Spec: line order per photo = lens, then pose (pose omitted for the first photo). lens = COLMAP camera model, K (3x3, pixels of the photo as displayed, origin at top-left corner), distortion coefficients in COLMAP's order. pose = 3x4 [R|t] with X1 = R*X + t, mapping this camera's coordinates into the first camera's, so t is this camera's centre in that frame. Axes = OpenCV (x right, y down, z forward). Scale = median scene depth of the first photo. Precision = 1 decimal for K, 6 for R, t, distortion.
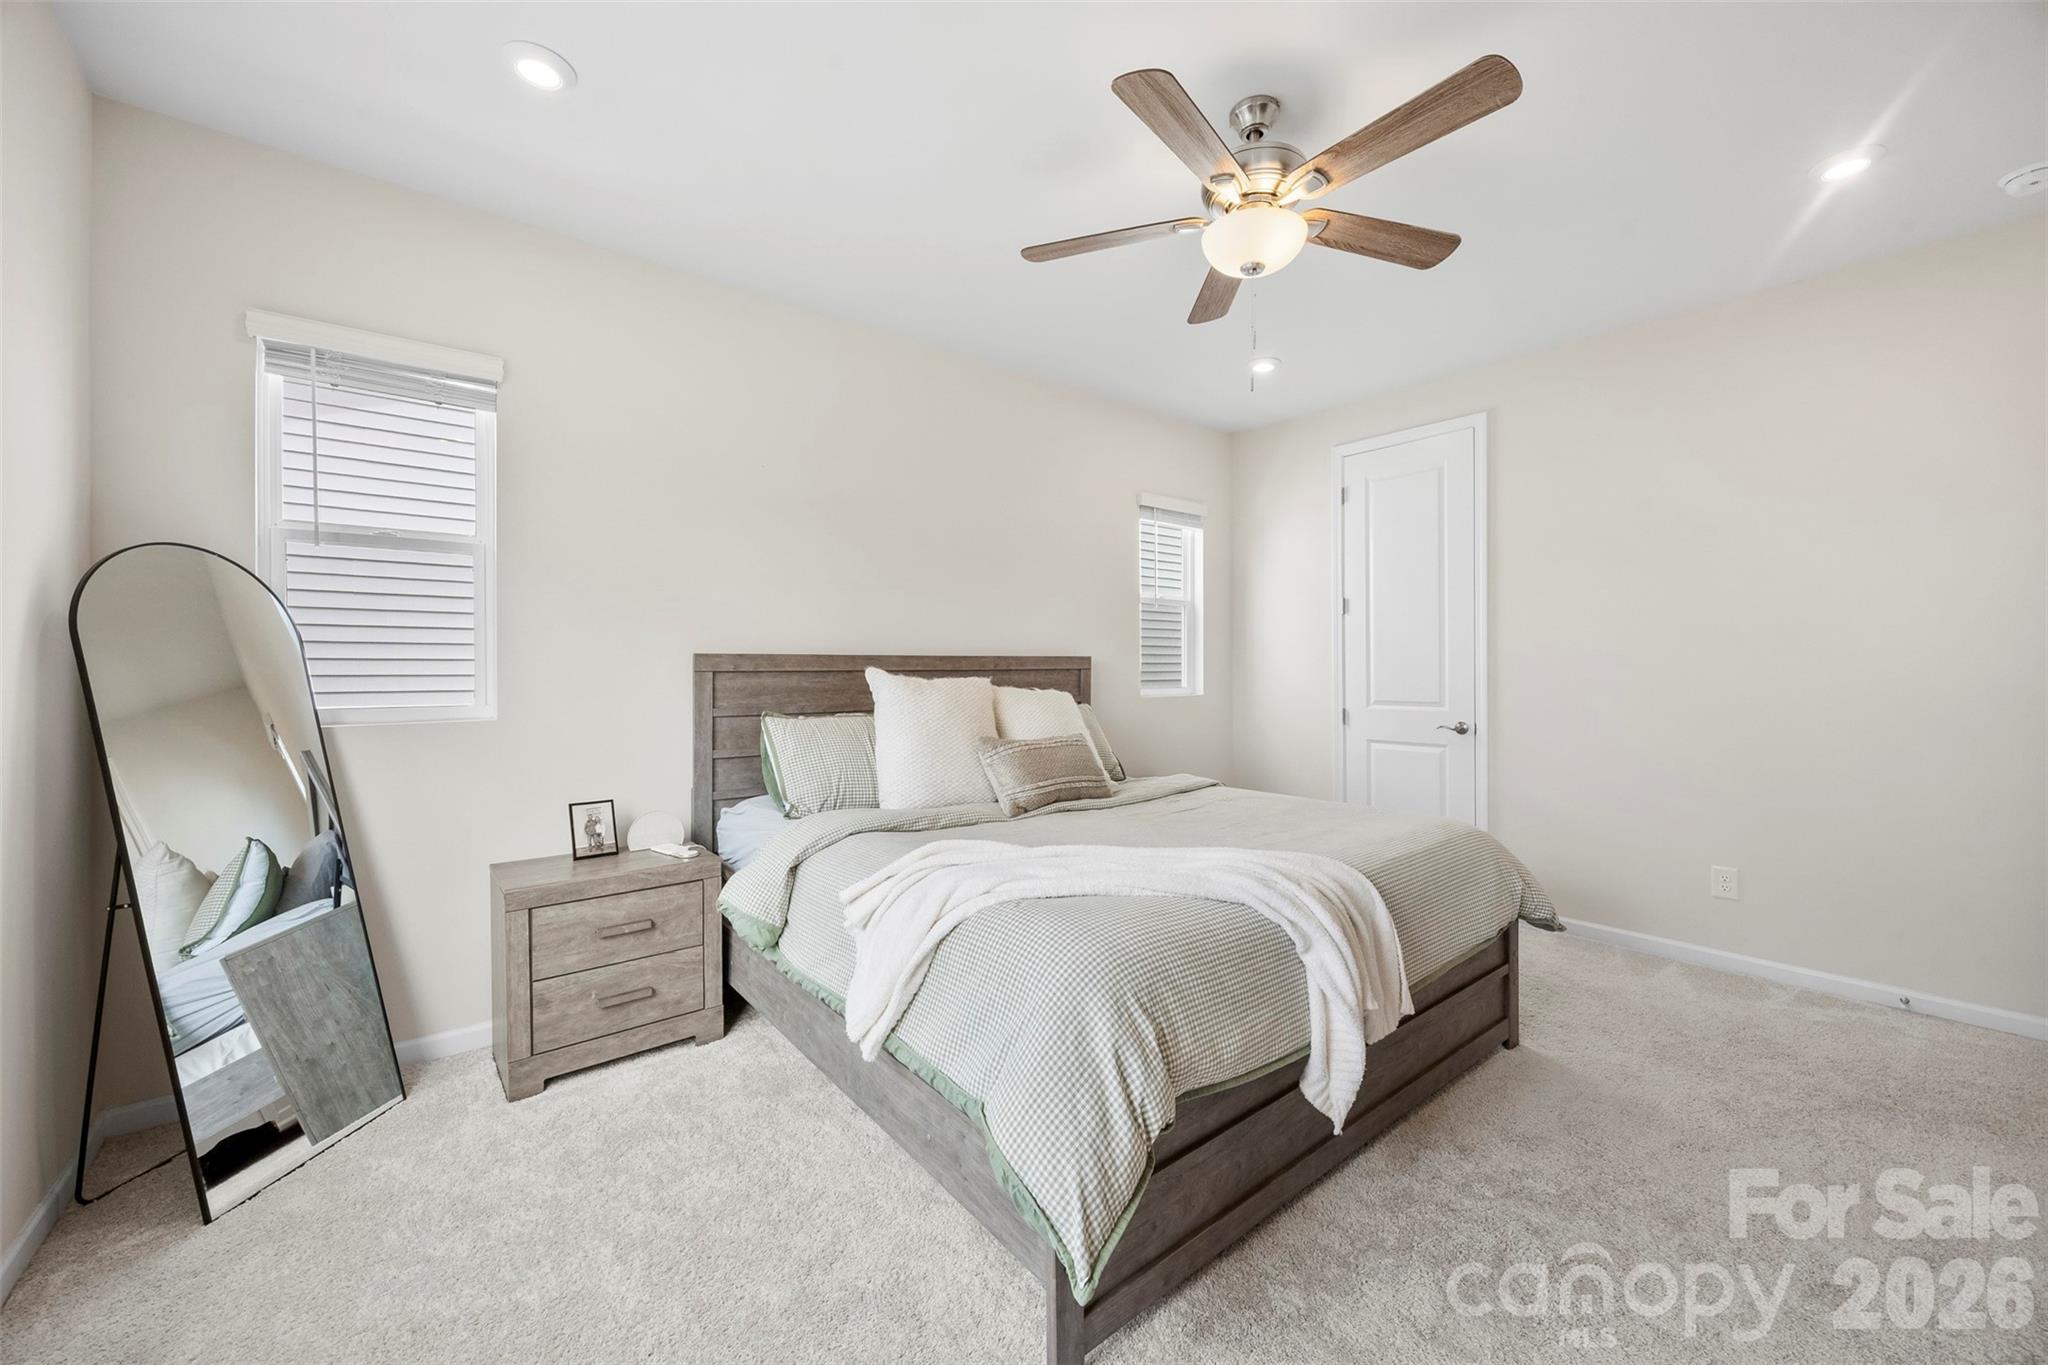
lens RADIAL K [[784.9, 0, 1015.3], [0, 784.9, 683.7], [0, 0, 1]] dist [-0.000257, -0.000043]
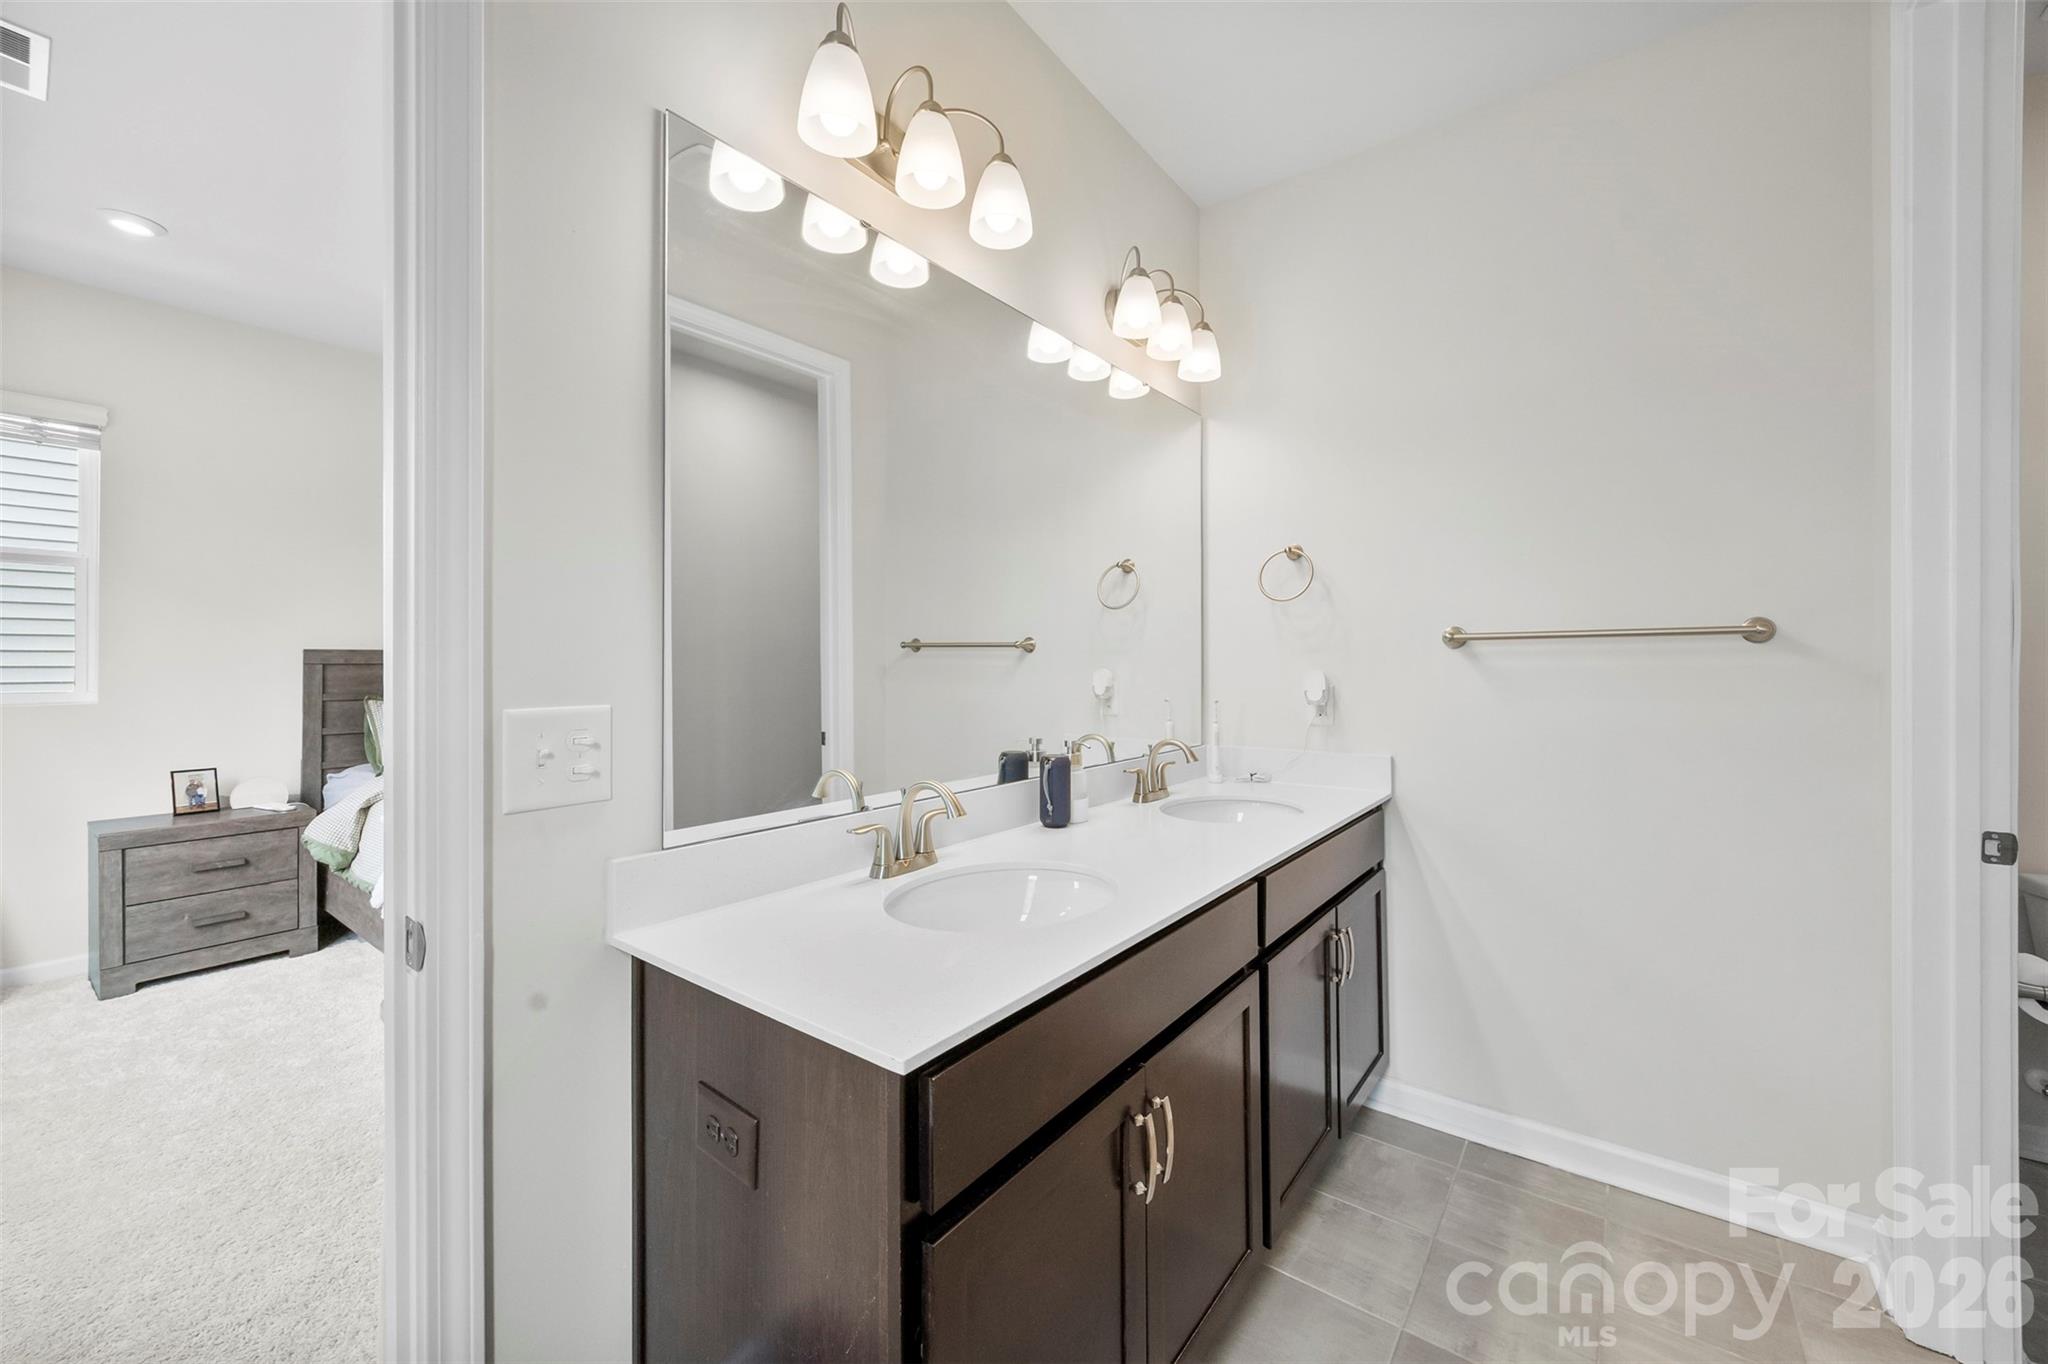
lens RADIAL K [[800.0, 0, 1022.7], [0, 800.0, 665.3], [0, 0, 1]] dist [0.001004, 0.000049]
pose [[0.970466, -0.000351, 0.241238, 0.446491], [0.003536, 0.999912, -0.012769, 0.007350], [-0.241213, 0.013245, 0.970382, -0.570590]]
